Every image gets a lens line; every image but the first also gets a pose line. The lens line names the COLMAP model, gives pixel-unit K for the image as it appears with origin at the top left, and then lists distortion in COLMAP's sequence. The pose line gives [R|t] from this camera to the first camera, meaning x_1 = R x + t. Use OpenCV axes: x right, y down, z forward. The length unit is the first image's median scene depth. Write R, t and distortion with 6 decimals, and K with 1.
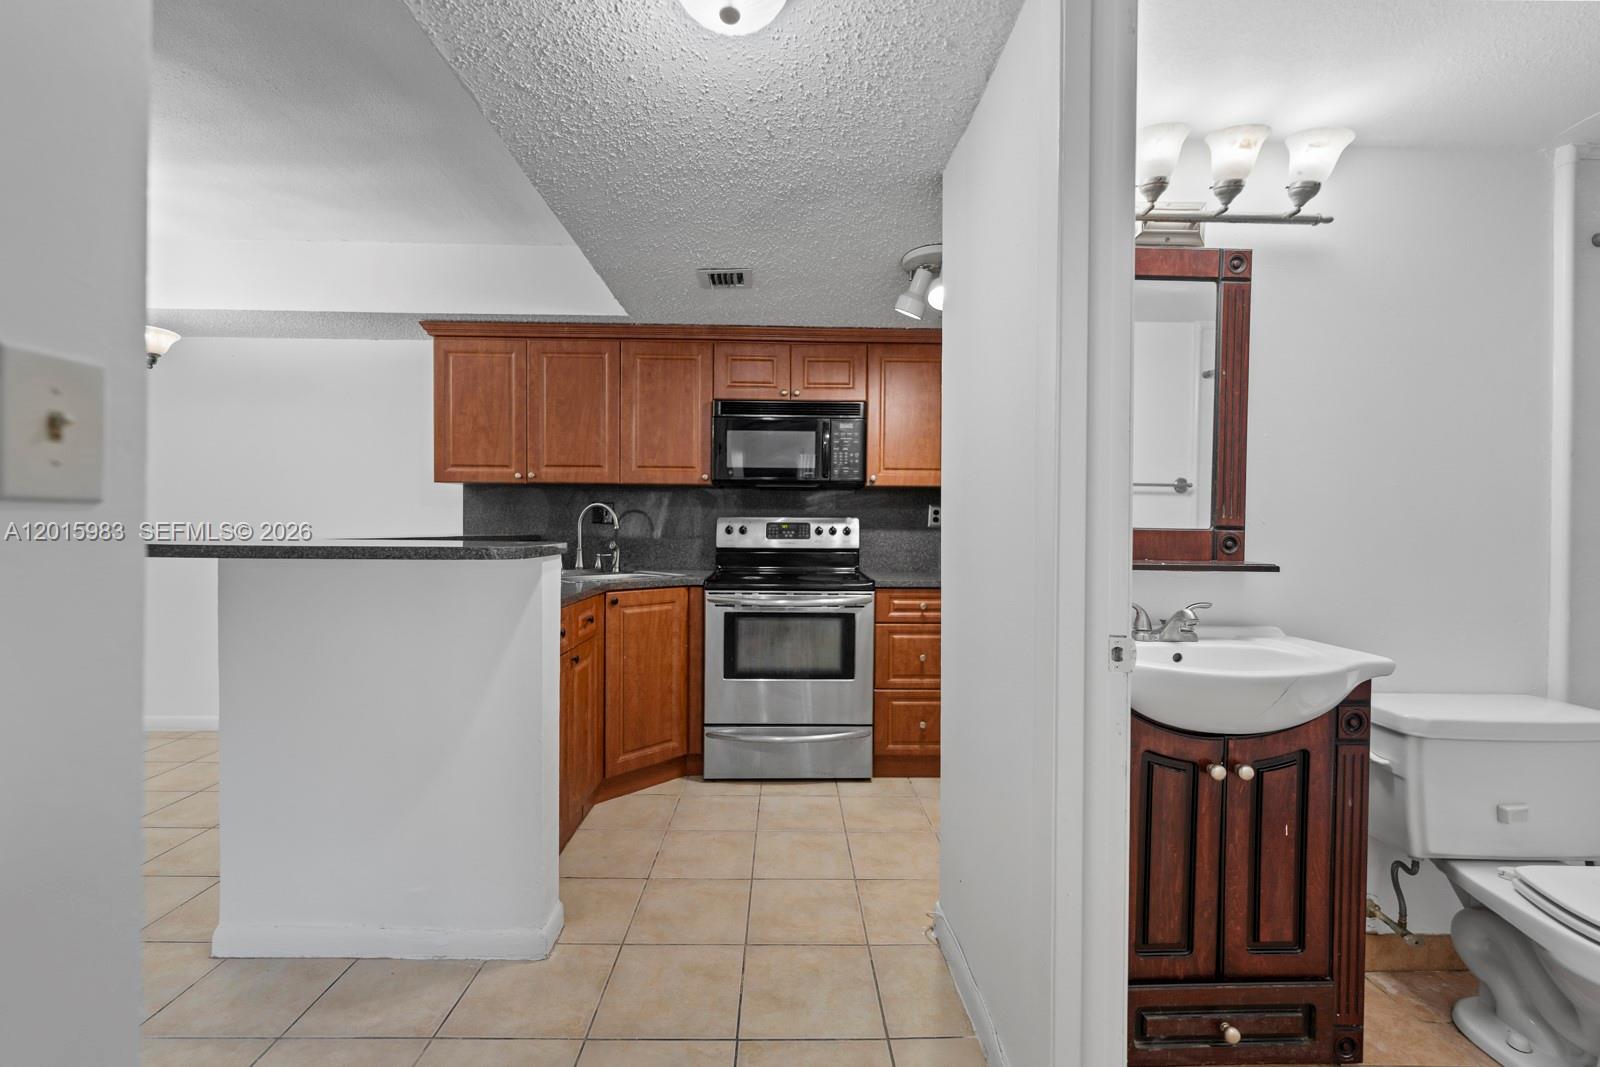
lens RADIAL K [[655.1, 0, 794.5], [0, 655.1, 532.7], [0, 0, 1]] dist [0.001812, -0.000517]
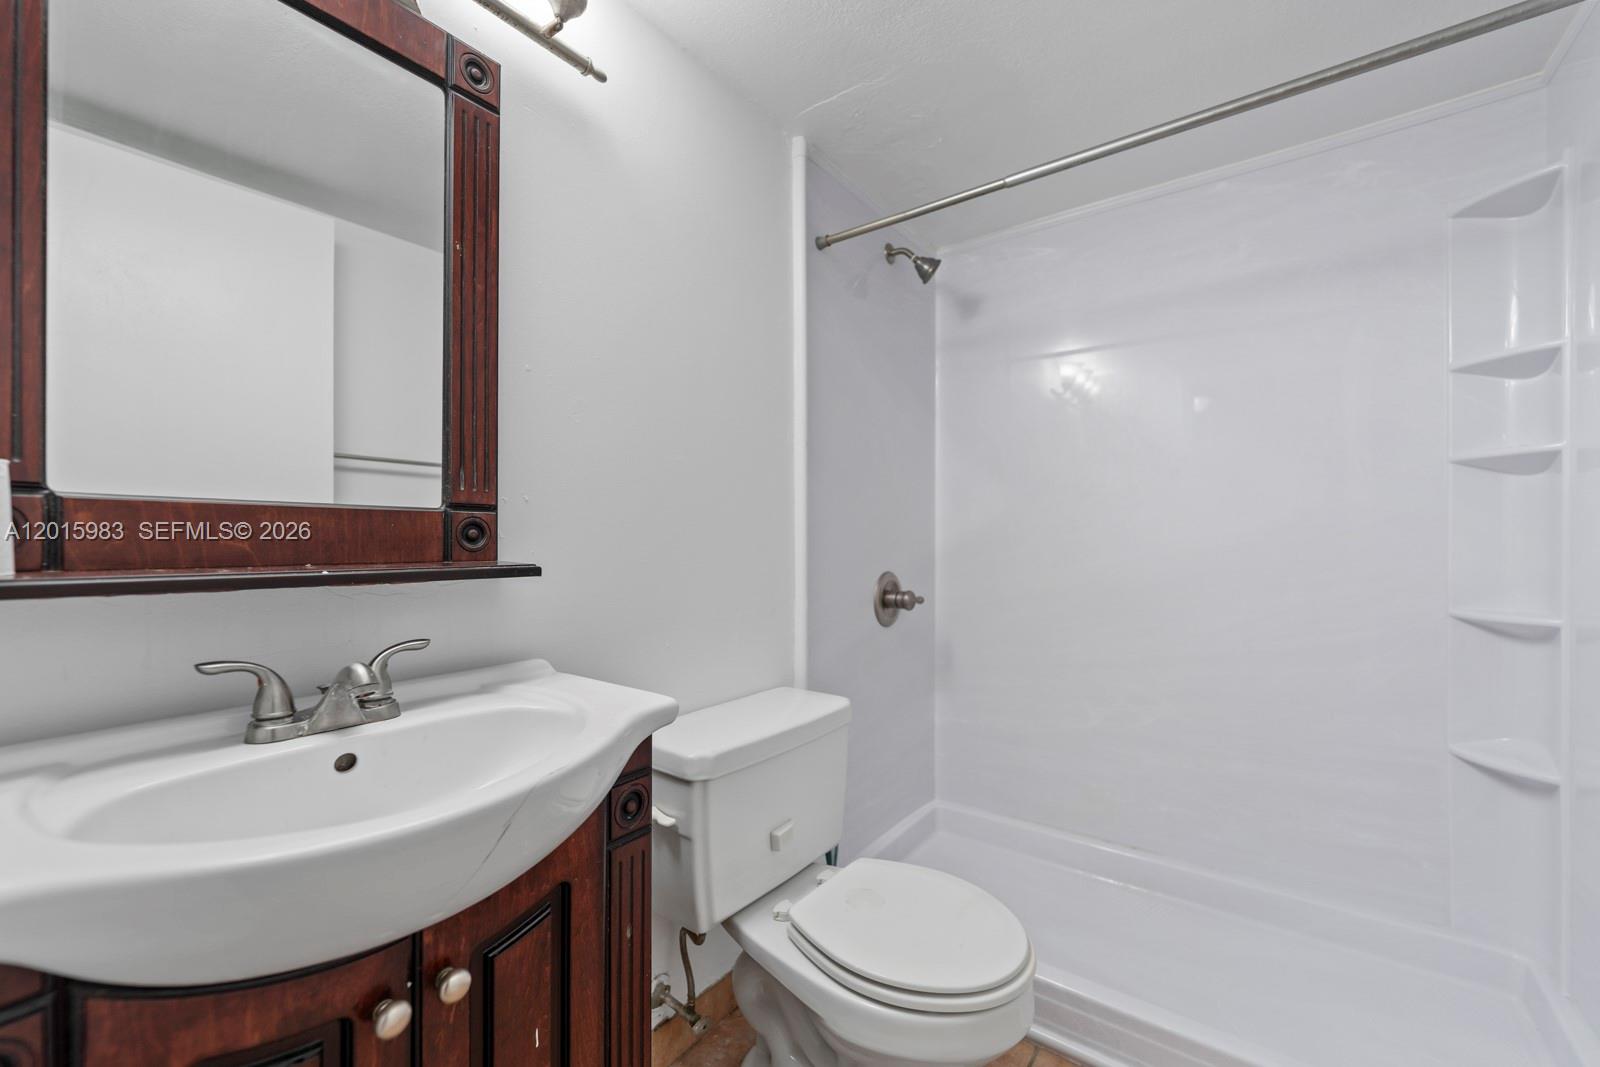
lens RADIAL K [[655.0, 0, 791.0], [0, 655.0, 543.0], [0, 0, 1]] dist [-0.000165, -0.000381]
pose [[0.615613, -0.014868, 0.787908, 0.363195], [0.012889, 0.999878, 0.008797, 0.024016], [-0.787943, 0.004740, 0.615730, 0.390611]]
